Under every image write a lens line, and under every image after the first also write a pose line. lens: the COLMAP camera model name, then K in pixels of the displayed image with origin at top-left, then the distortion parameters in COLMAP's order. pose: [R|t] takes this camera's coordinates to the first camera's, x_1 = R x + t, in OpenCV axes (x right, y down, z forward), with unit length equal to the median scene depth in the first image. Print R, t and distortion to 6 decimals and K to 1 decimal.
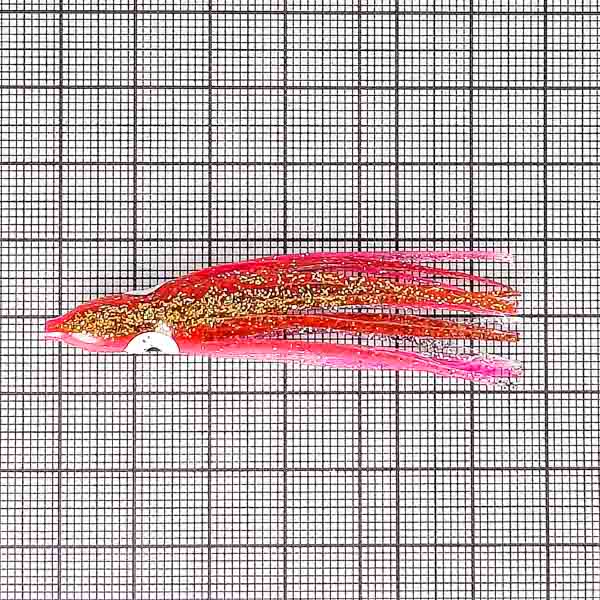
lens RADIAL K [[1626.4, 0, 302.0], [0, 1626.4, 299.2], [0, 0, 1]] dist [0.029054, 0.000000]
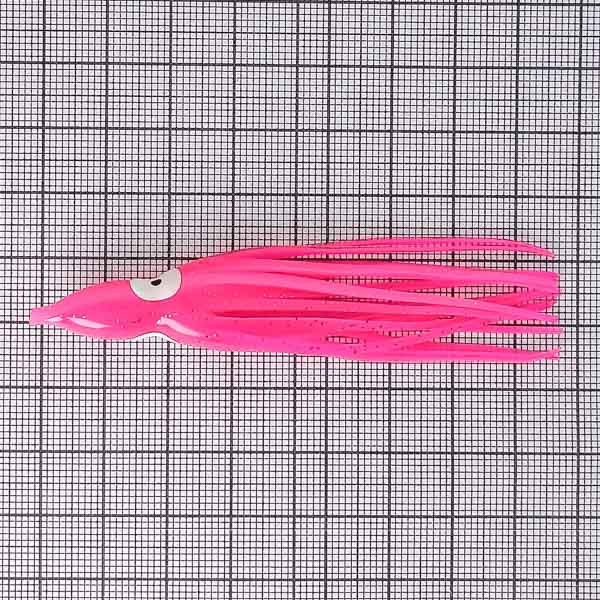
lens RADIAL K [[1626.4, 0, 304.0], [0, 1626.4, 298.4], [0, 0, 1]] dist [0.029054, 0.000000]
pose [[0.999949, 0.008207, 0.005958, 0.034579], [-0.008349, 0.999671, 0.024256, 0.010060], [-0.005757, -0.024304, 0.999688, -0.183750]]
